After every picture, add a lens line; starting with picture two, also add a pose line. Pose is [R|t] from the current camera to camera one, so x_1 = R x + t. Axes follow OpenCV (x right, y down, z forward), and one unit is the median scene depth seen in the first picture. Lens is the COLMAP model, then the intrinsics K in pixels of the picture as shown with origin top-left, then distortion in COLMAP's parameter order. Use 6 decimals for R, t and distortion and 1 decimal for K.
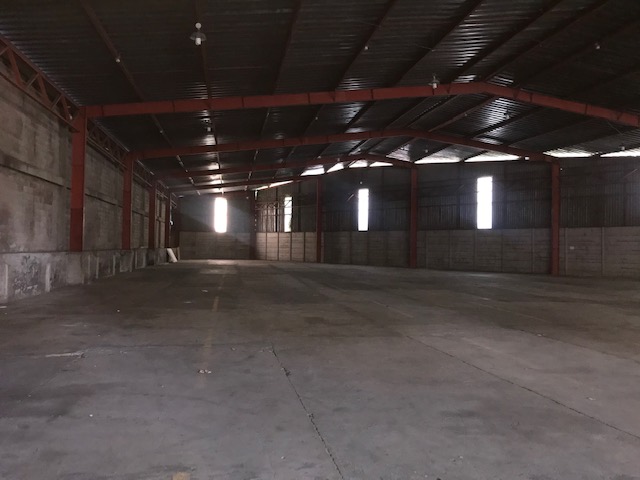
lens RADIAL K [[526.6, 0, 314.5], [0, 526.6, 238.5], [0, 0, 1]] dist [0.042509, -0.041915]
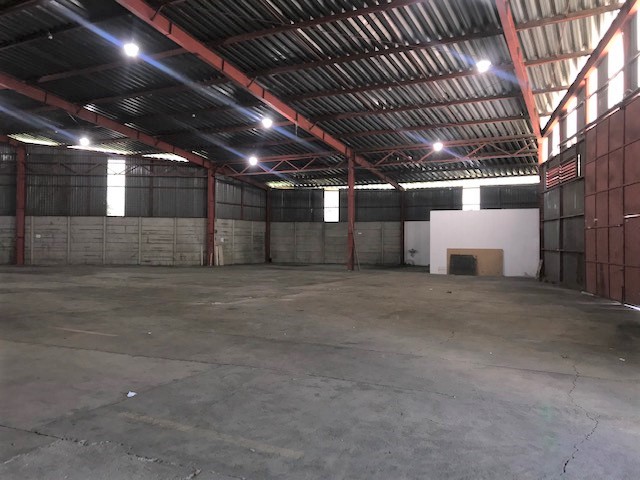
lens RADIAL K [[526.6, 0, 318.6], [0, 526.6, 233.8], [0, 0, 1]] dist [0.042509, -0.041915]
pose [[0.611293, 0.001574, 0.791403, 0.024827], [-0.010931, 0.999919, 0.006455, 0.000507], [-0.791329, -0.012596, 0.611261, -0.012458]]
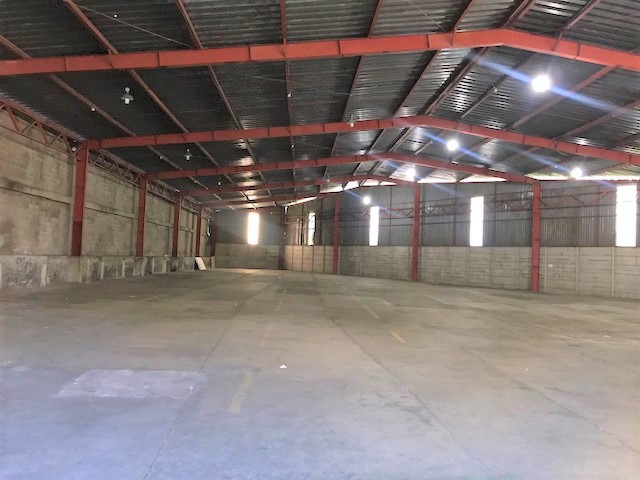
lens RADIAL K [[526.6, 0, 315.8], [0, 526.6, 239.8], [0, 0, 1]] dist [0.042509, -0.041915]
pose [[0.991064, 0.021007, -0.131723, 0.166406], [-0.024132, 0.999463, -0.022170, 0.000232], [0.131186, 0.025151, 0.991039, -0.101165]]
